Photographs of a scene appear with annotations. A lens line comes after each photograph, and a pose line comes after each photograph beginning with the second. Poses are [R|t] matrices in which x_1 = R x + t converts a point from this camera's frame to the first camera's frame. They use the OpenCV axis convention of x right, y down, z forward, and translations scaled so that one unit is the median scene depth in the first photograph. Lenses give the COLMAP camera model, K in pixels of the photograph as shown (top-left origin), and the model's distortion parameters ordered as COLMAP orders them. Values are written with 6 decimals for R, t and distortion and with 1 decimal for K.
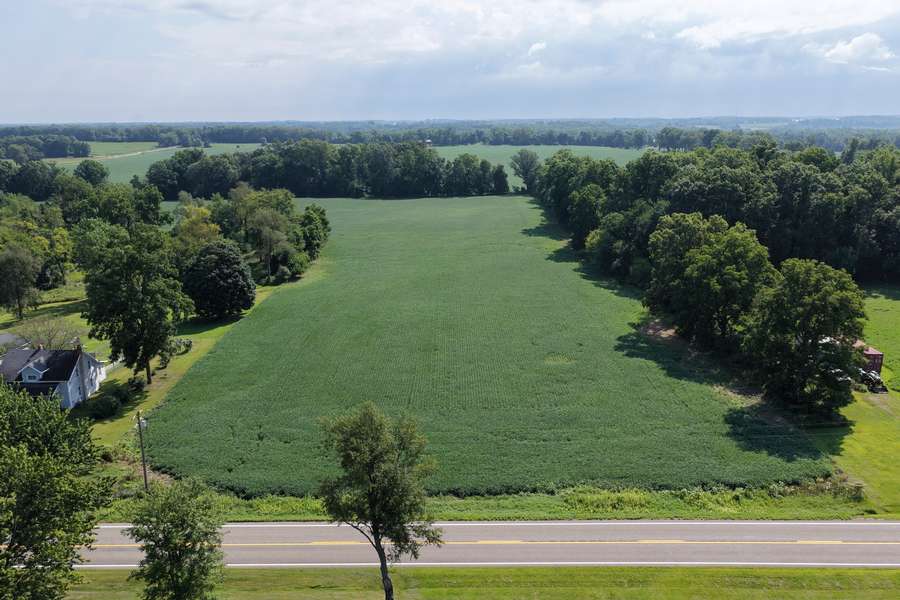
lens RADIAL K [[724.0, 0, 449.8], [0, 724.0, 301.0], [0, 0, 1]] dist [0.002131, 0.021562]
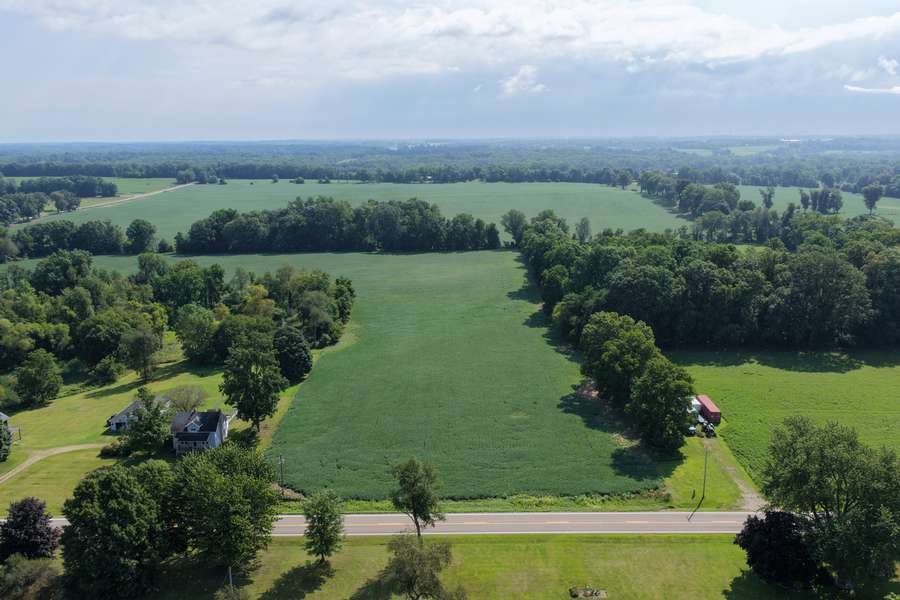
lens RADIAL K [[724.0, 0, 451.2], [0, 724.0, 304.8], [0, 0, 1]] dist [0.002131, 0.021562]
pose [[0.999996, -0.001883, 0.002095, 0.000719], [0.001917, 0.999867, -0.016193, -0.088707], [-0.002064, 0.016197, 0.999867, -0.381371]]
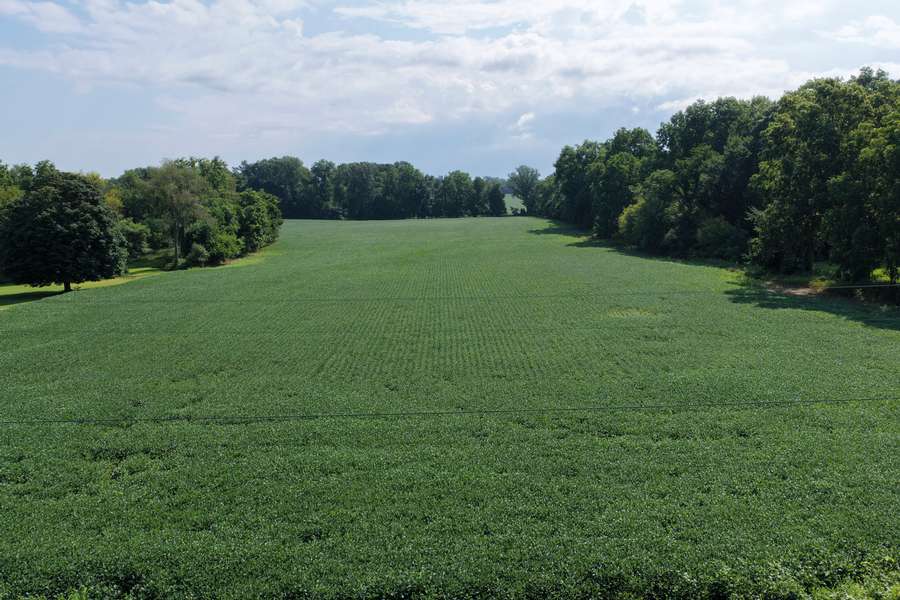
lens RADIAL K [[724.0, 0, 445.1], [0, 724.0, 297.3], [0, 0, 1]] dist [0.002131, 0.021562]
pose [[0.999984, -0.004465, 0.003594, 0.009688], [0.004797, 0.995134, -0.098412, 0.082472], [-0.003138, 0.098427, 0.995139, 0.333256]]
